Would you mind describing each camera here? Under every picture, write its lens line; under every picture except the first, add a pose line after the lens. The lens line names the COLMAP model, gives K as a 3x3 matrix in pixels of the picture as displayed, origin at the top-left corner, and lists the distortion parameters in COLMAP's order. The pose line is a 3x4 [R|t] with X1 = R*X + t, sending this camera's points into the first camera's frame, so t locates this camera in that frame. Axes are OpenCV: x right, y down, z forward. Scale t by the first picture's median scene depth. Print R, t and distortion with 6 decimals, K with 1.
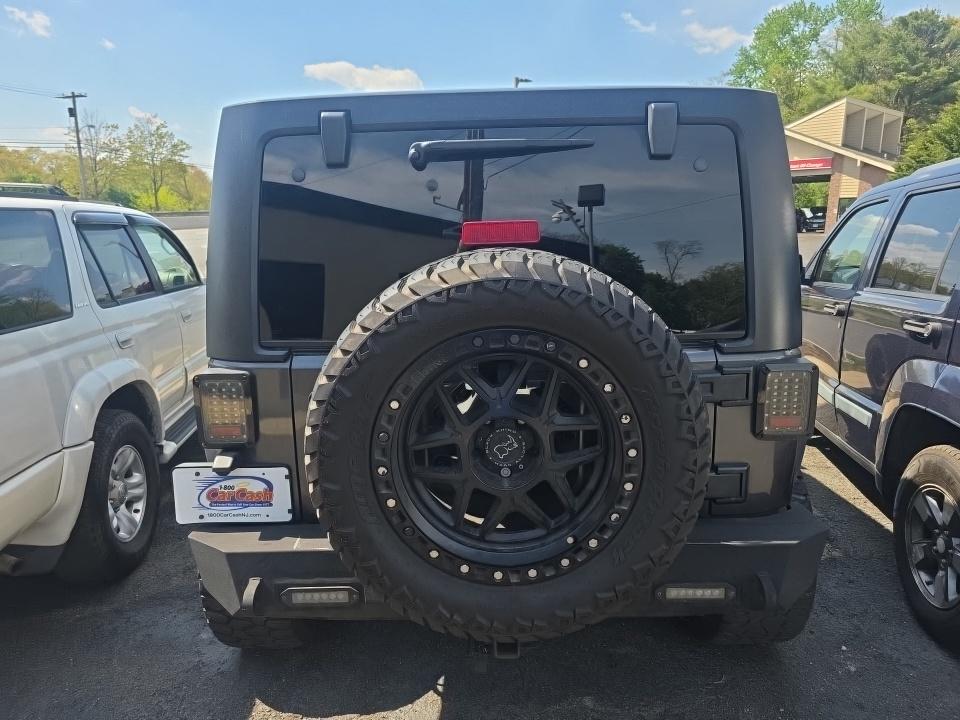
lens RADIAL K [[654.9, 0, 479.6], [0, 654.9, 359.6], [0, 0, 1]] dist [0.034713, -0.028463]
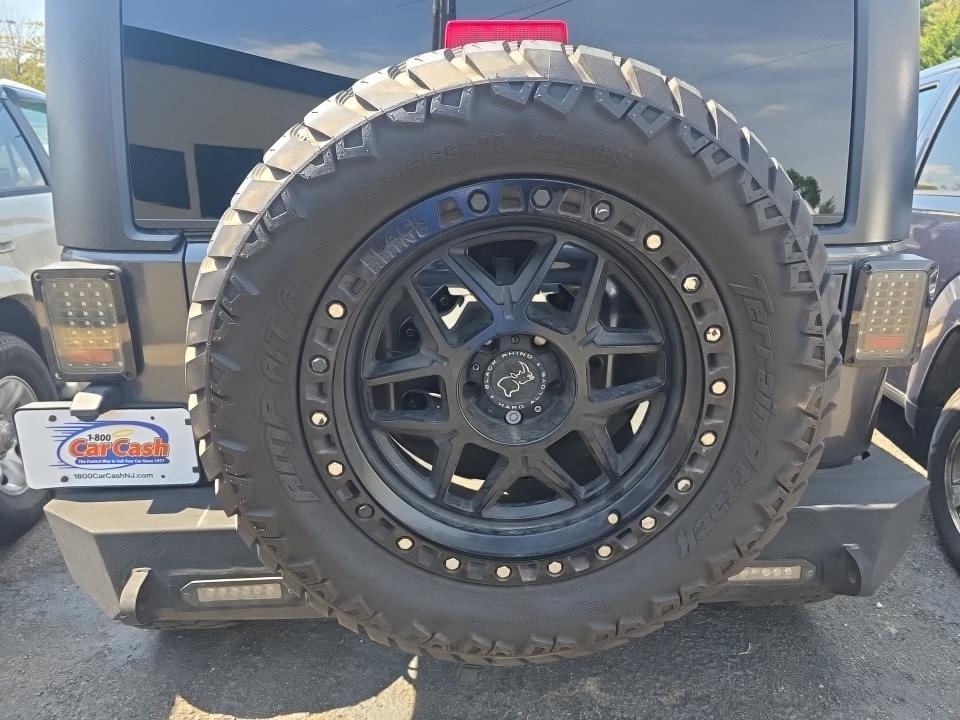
lens RADIAL K [[654.9, 0, 487.8], [0, 654.9, 359.1], [0, 0, 1]] dist [0.034713, -0.028463]
pose [[0.997811, -0.002006, 0.066097, -0.026013], [-0.005156, 0.994137, 0.108001, 0.038595], [-0.065926, -0.108106, 0.991951, 0.319028]]
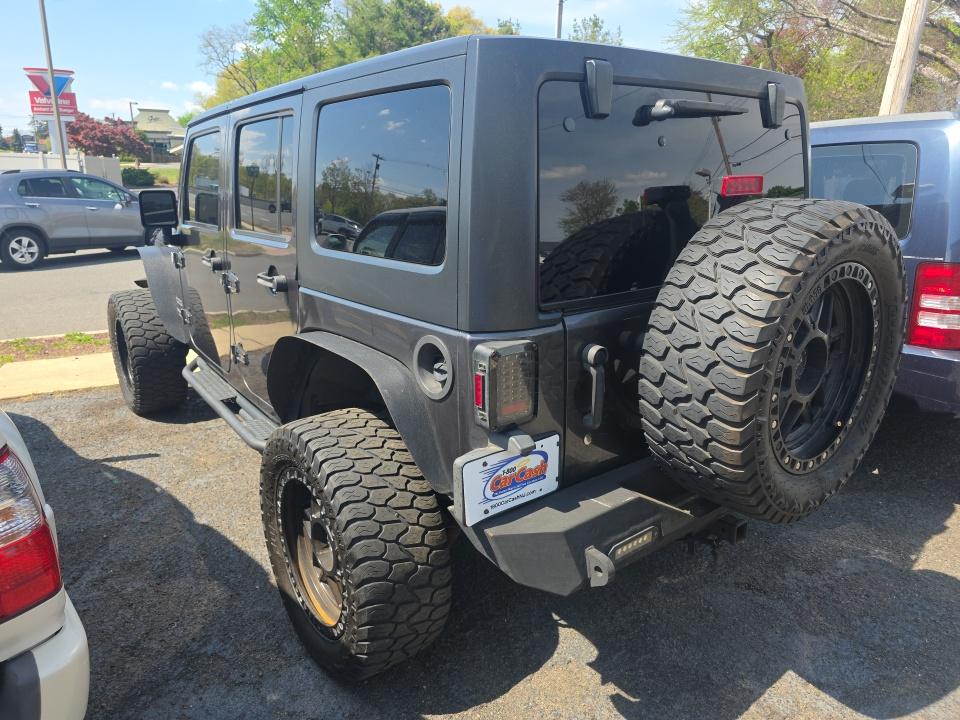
lens RADIAL K [[654.9, 0, 479.0], [0, 654.9, 353.0], [0, 0, 1]] dist [0.034713, -0.028463]
pose [[0.780267, -0.149572, 0.607299, -1.002908], [0.115315, 0.988741, 0.095358, -0.059148], [-0.614724, -0.004374, 0.788730, 0.343090]]
